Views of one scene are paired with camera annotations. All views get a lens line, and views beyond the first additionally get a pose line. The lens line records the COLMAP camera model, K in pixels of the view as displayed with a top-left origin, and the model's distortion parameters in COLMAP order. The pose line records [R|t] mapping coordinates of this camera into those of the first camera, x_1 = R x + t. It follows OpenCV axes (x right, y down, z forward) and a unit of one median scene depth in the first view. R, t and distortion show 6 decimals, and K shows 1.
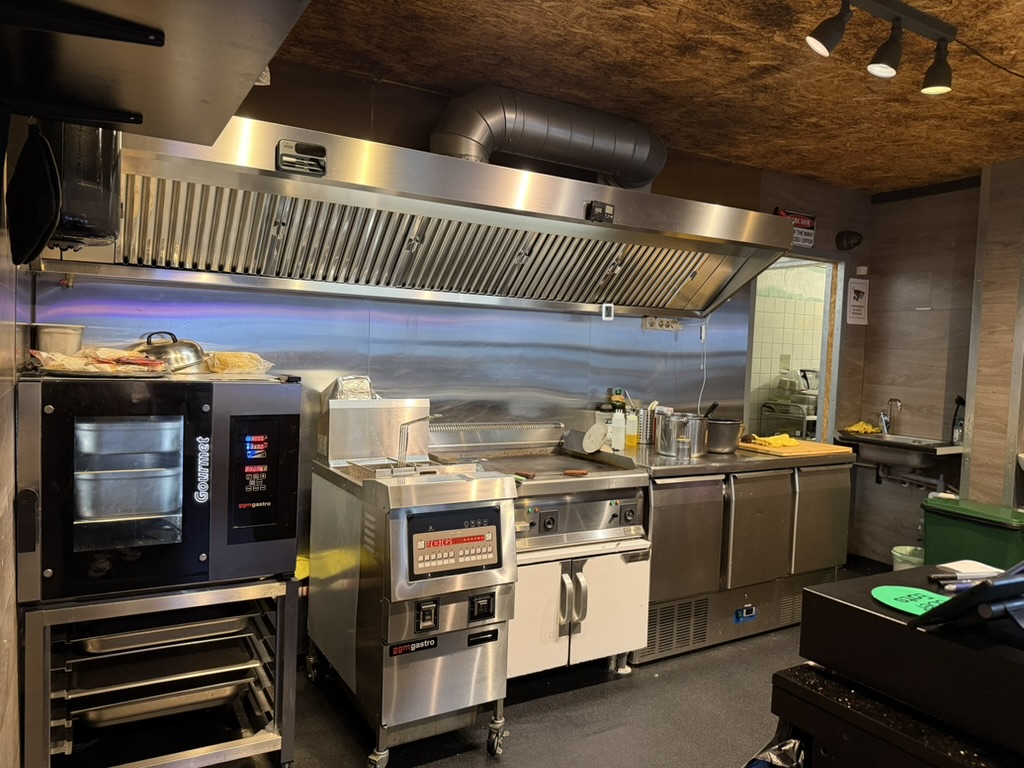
lens RADIAL K [[714.2, 0, 512.0], [0, 714.2, 384.0], [0, 0, 1]] dist [0.085029, -0.112921]
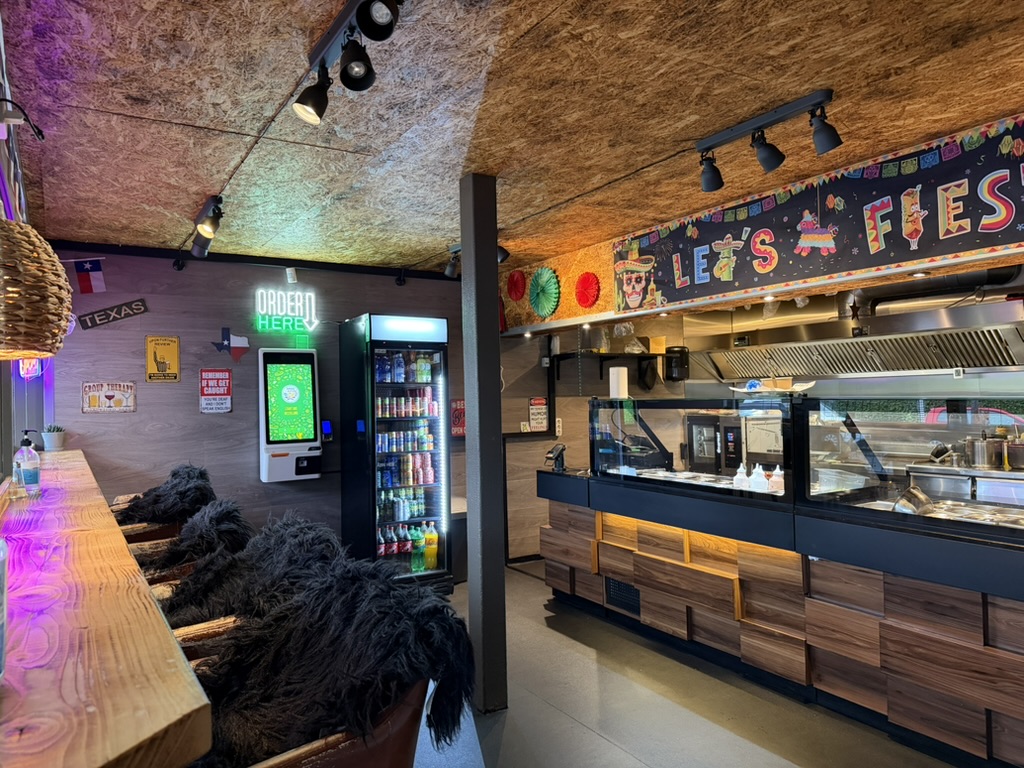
lens RADIAL K [[714.2, 0, 512.0], [0, 714.2, 384.0], [0, 0, 1]] dist [0.085029, -0.112921]
pose [[0.022363, -0.055040, -0.998234, 2.104919], [-0.021711, 0.998221, -0.055525, 0.040801], [0.999514, 0.022915, 0.021128, -0.010417]]
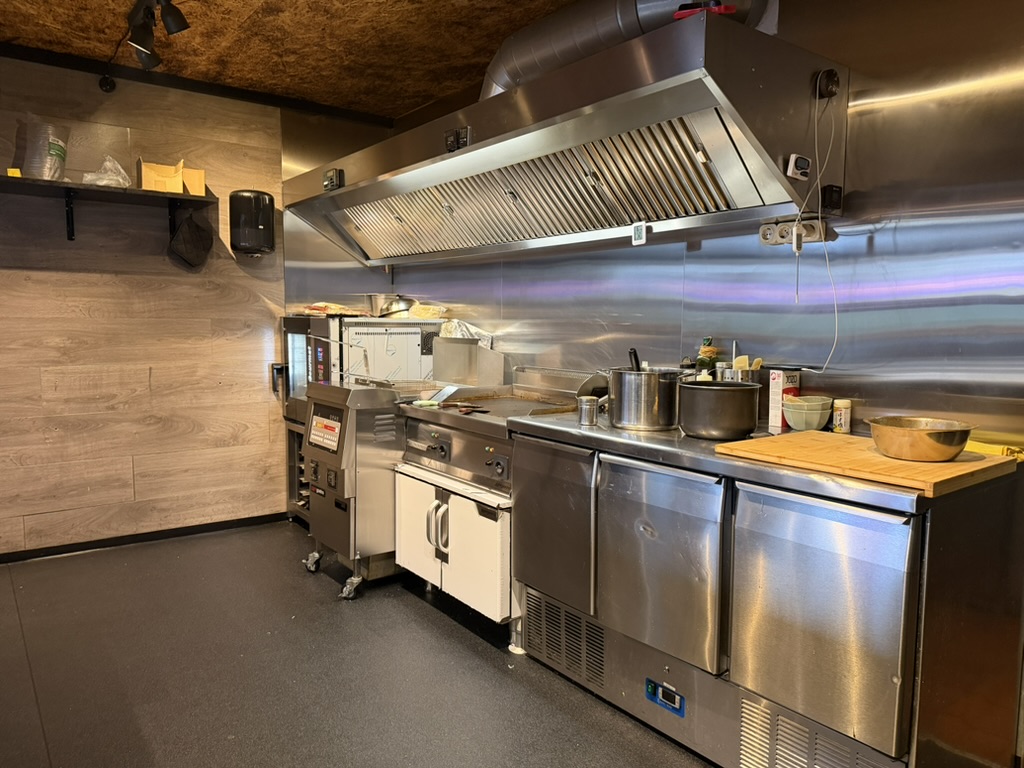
lens RADIAL K [[714.2, 0, 512.0], [0, 714.2, 384.0], [0, 0, 1]] dist [0.085029, -0.112921]
pose [[0.116273, 0.057173, -0.991570, 1.108382], [-0.050556, 0.997388, 0.051580, 0.034794], [0.991930, 0.044132, 0.118859, 0.969651]]
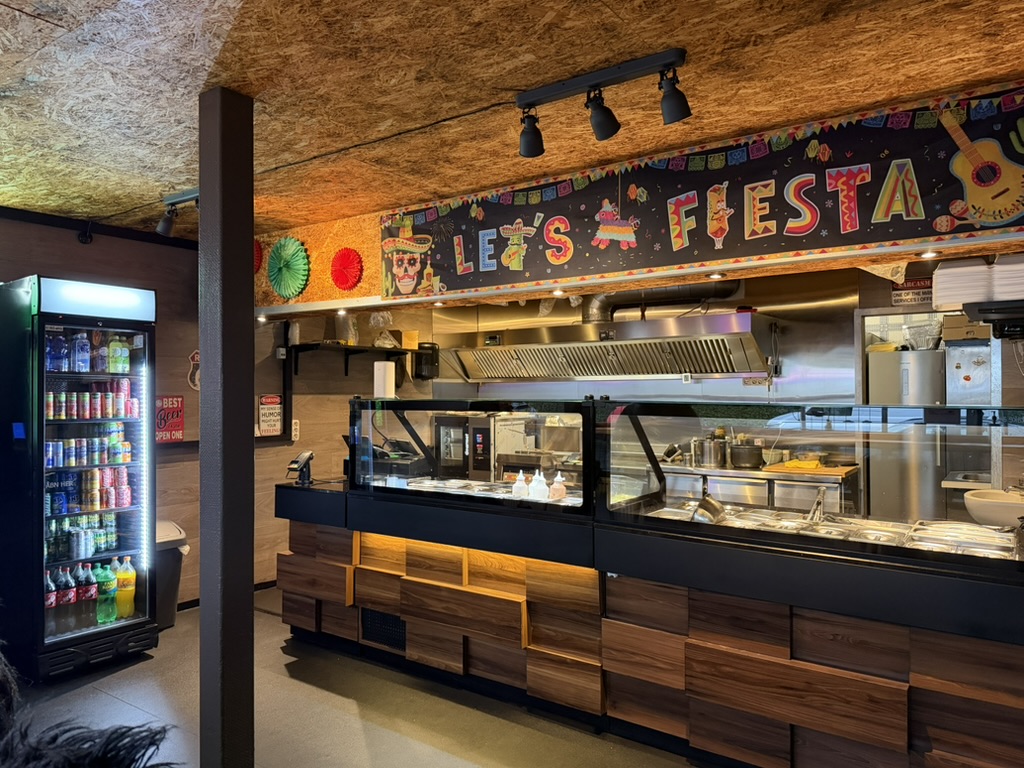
lens RADIAL K [[714.2, 0, 512.0], [0, 714.2, 384.0], [0, 0, 1]] dist [0.085029, -0.112921]
pose [[0.411415, -0.047632, -0.910202, 1.861294], [-0.021044, 0.997871, -0.061731, 0.031737], [0.911205, 0.044551, 0.409537, -0.079519]]
